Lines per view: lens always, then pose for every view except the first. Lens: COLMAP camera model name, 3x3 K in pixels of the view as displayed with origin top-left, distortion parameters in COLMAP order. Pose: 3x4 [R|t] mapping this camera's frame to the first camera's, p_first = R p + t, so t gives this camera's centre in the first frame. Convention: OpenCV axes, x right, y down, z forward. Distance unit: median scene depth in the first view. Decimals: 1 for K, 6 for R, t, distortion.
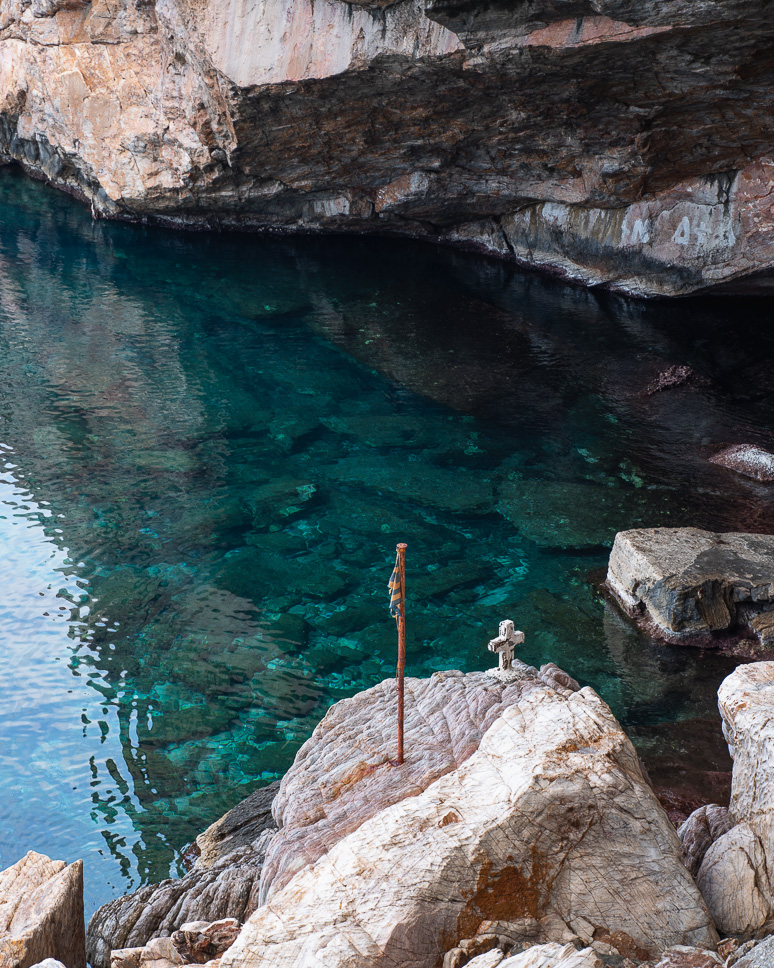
lens RADIAL K [[2580.5, 0, 386.3], [0, 2580.5, 487.6], [0, 0, 1]] dist [0.331438, 0.000000]
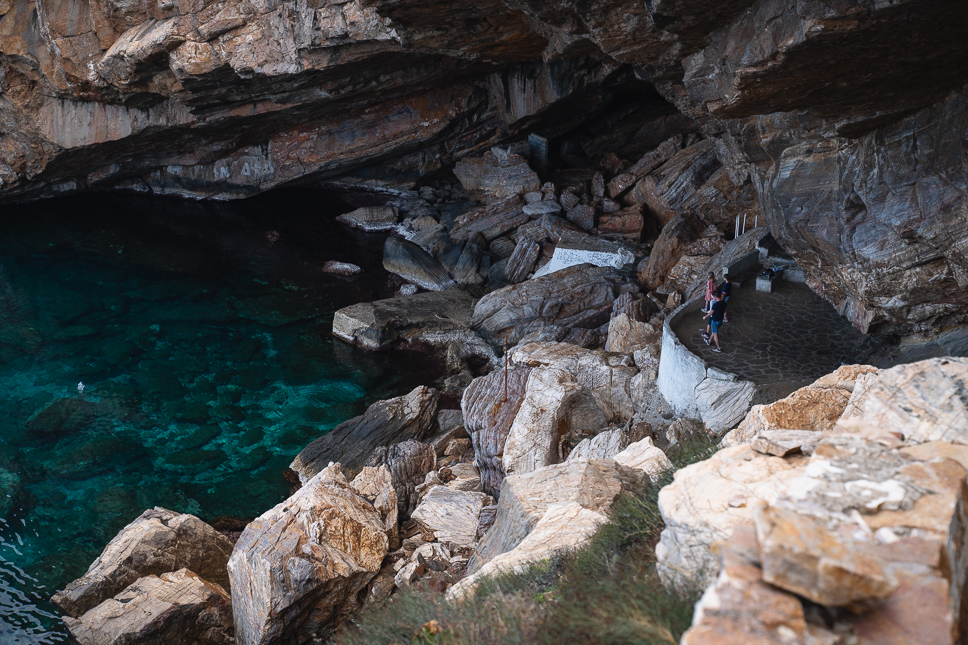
lens RADIAL K [[1649.9, 0, 484.0], [0, 1649.9, 320.9], [0, 0, 1]] dist [0.010515, 0.000000]
pose [[0.865437, -0.234251, 0.442882, -0.357534], [0.204513, 0.972138, 0.114549, -0.092372], [-0.457376, -0.008560, 0.889232, -0.330334]]
